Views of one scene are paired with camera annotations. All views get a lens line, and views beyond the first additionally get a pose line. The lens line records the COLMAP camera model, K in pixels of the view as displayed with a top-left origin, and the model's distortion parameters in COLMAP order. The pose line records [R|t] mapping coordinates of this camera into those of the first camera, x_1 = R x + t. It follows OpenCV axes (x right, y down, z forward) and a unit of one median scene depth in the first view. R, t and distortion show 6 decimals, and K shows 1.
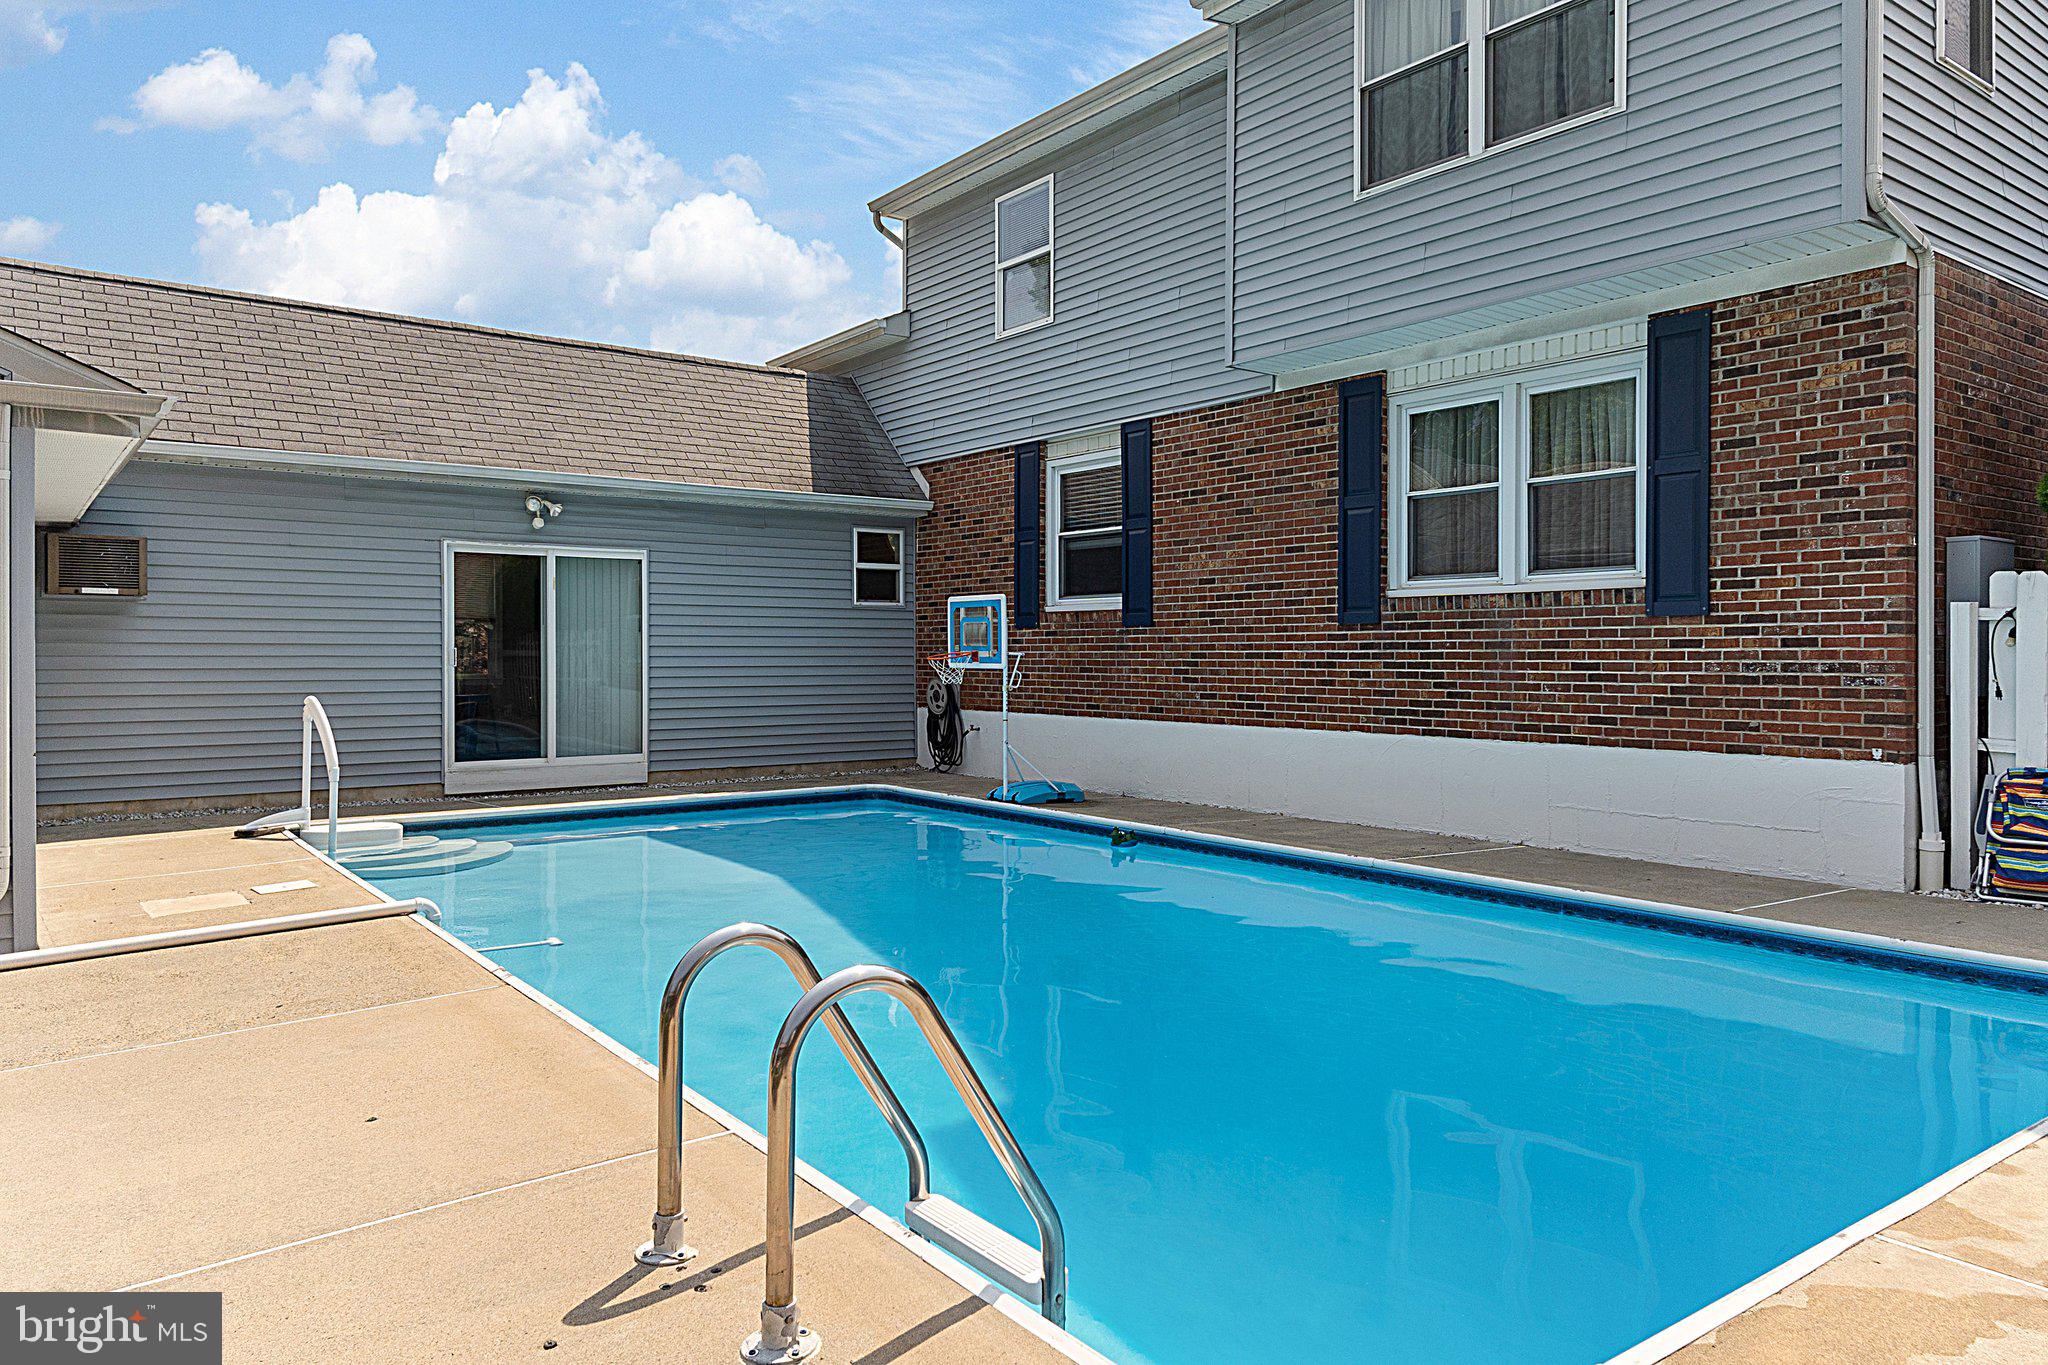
lens RADIAL K [[1378.8, 0, 1041.3], [0, 1378.8, 671.2], [0, 0, 1]] dist [0.033090, 0.003015]
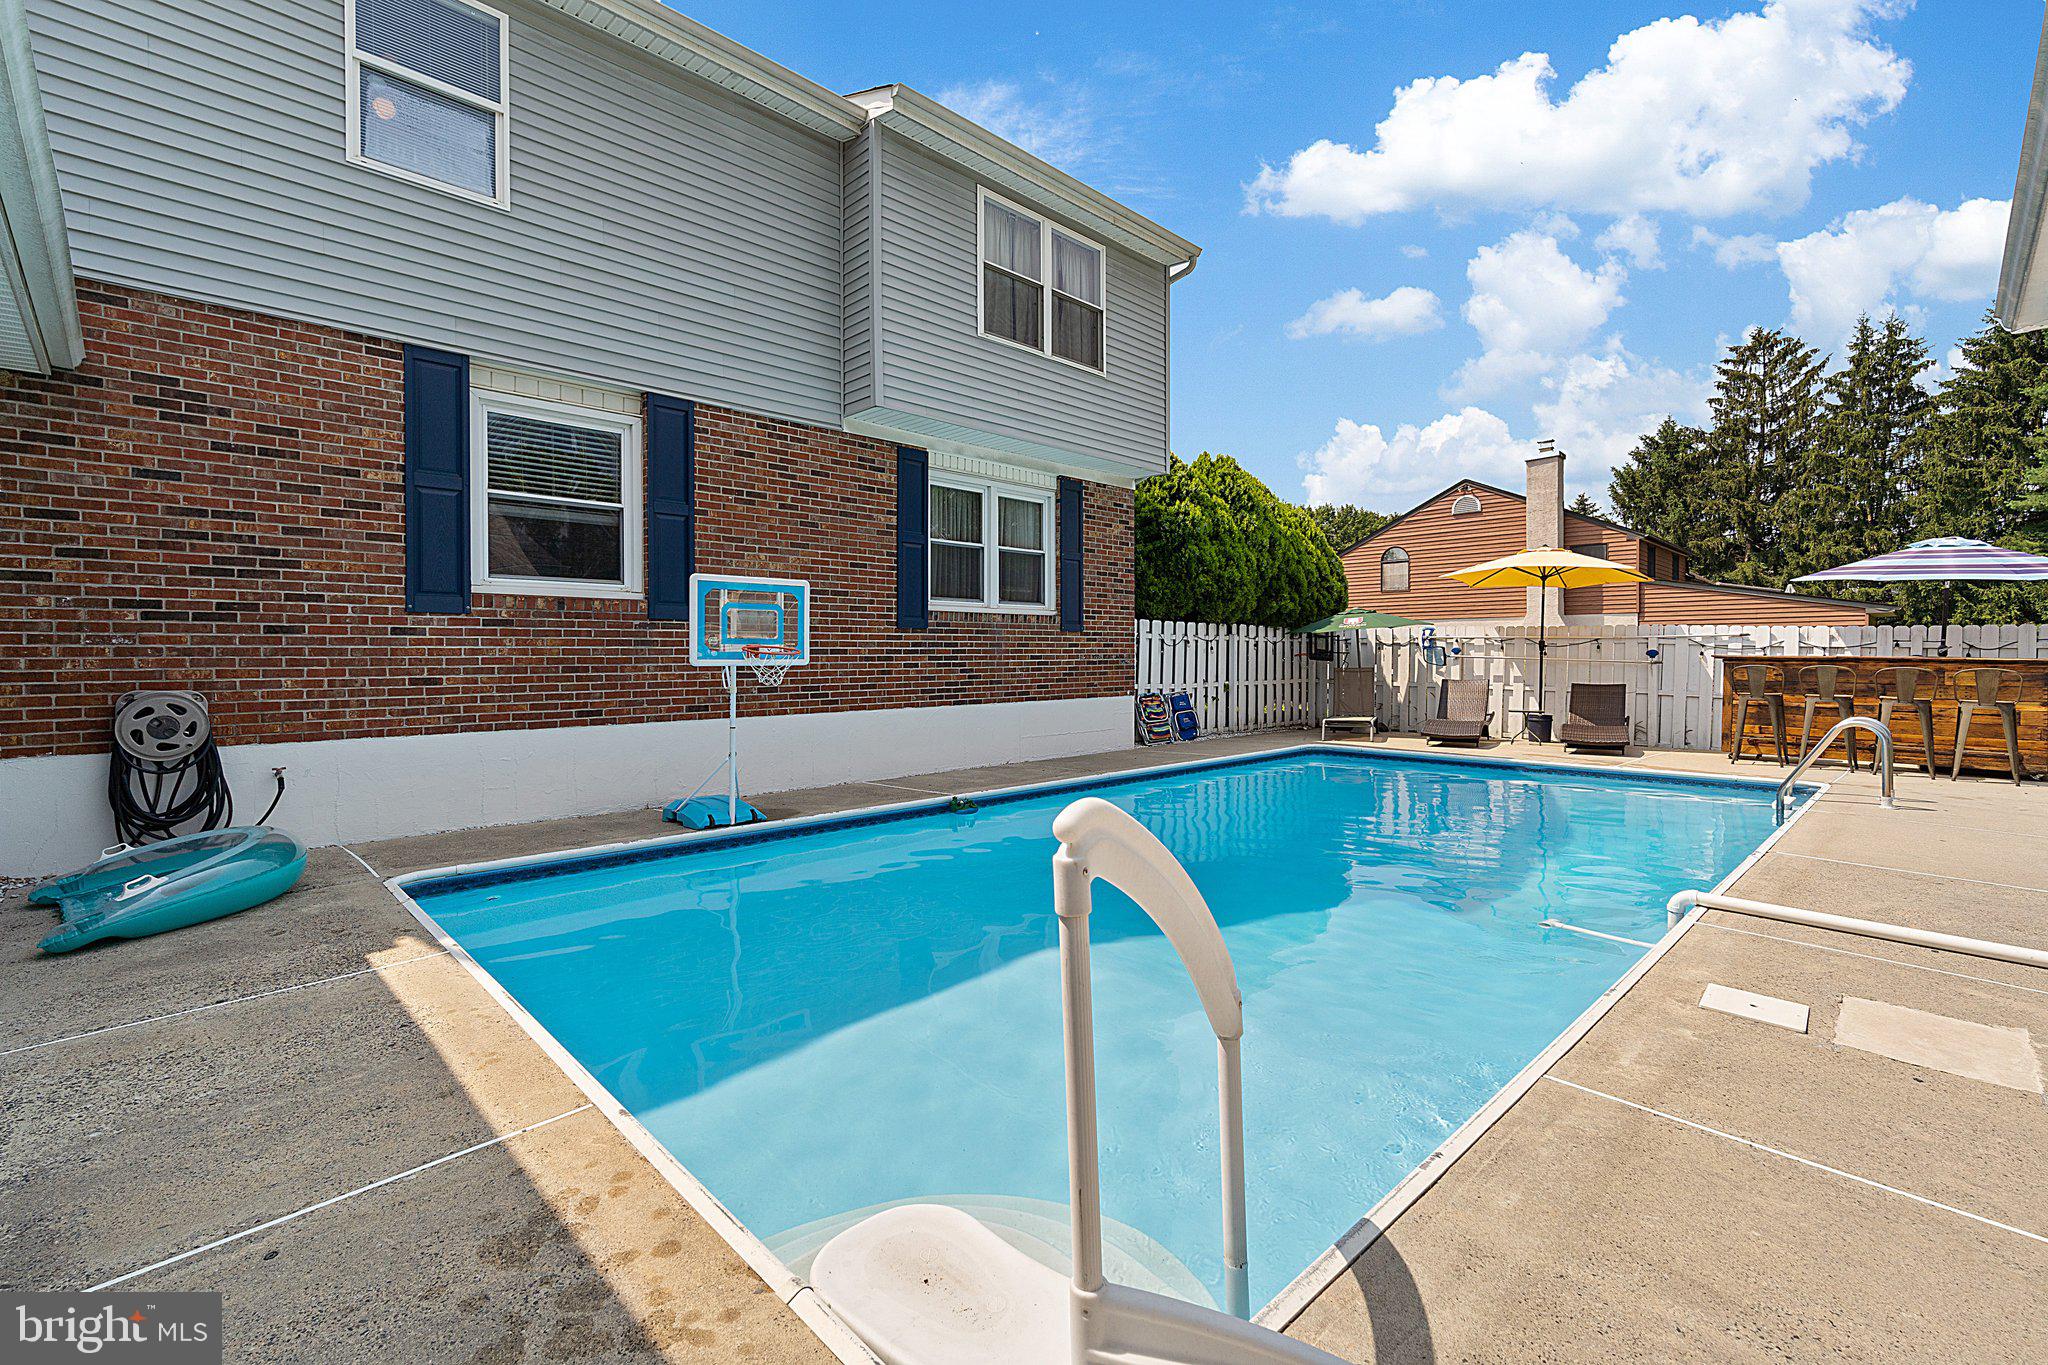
lens RADIAL K [[896.8, 0, 1030.7], [0, 896.8, 661.8], [0, 0, 1]] dist [0.008956, 0.000235]
pose [[-0.123438, -0.010444, 0.992297, -0.632759], [0.013501, 0.999834, 0.012203, -0.009879], [-0.992260, 0.014904, -0.123276, 0.950332]]
